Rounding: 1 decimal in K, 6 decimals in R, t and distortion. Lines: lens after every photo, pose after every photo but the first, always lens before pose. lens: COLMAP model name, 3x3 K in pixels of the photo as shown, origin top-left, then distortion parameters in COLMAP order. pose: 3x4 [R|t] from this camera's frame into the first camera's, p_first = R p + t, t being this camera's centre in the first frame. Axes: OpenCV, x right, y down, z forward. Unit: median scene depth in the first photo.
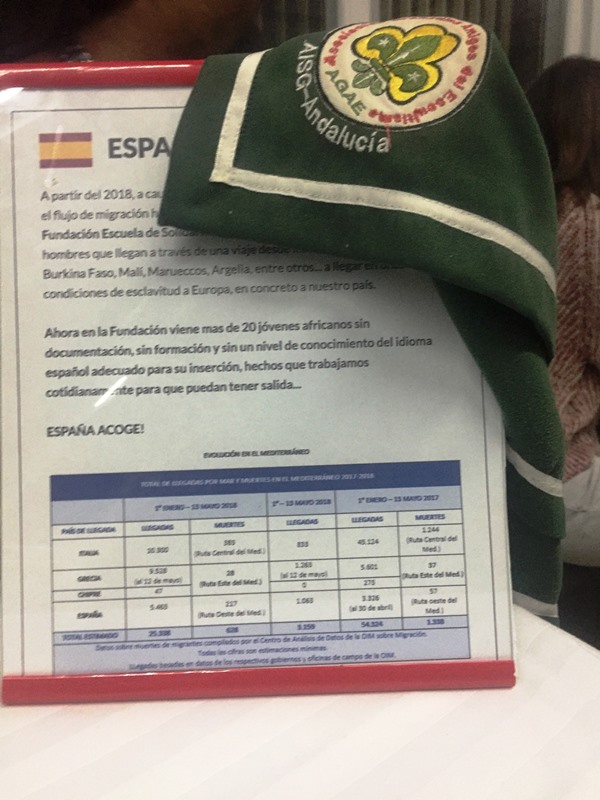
lens RADIAL K [[680.4, 0, 297.7], [0, 680.4, 400.2], [0, 0, 1]] dist [0.041531, -0.038554]
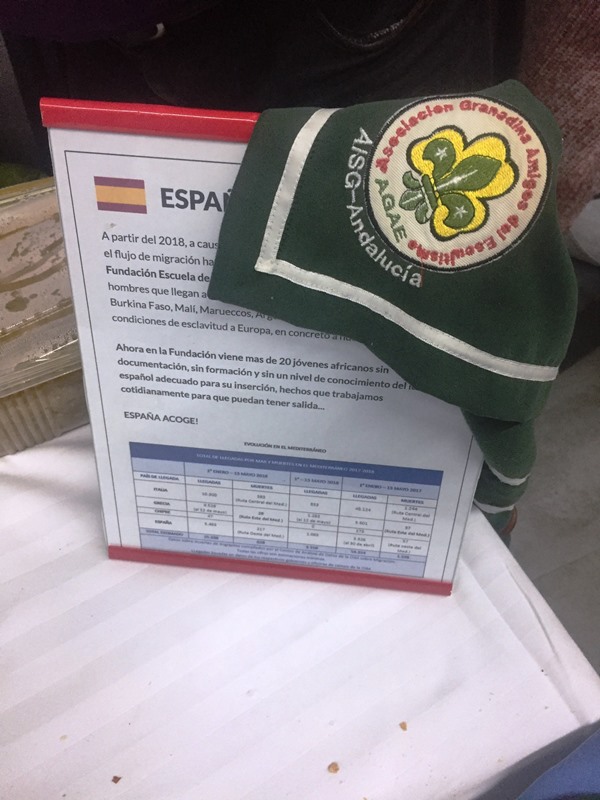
lens RADIAL K [[680.4, 0, 302.1], [0, 680.4, 399.3], [0, 0, 1]] dist [0.041531, -0.038554]
pose [[0.990397, 0.127976, -0.052307, 0.026970], [-0.074347, 0.811985, 0.578923, -0.740934], [0.116561, -0.569475, 0.813703, 0.015061]]
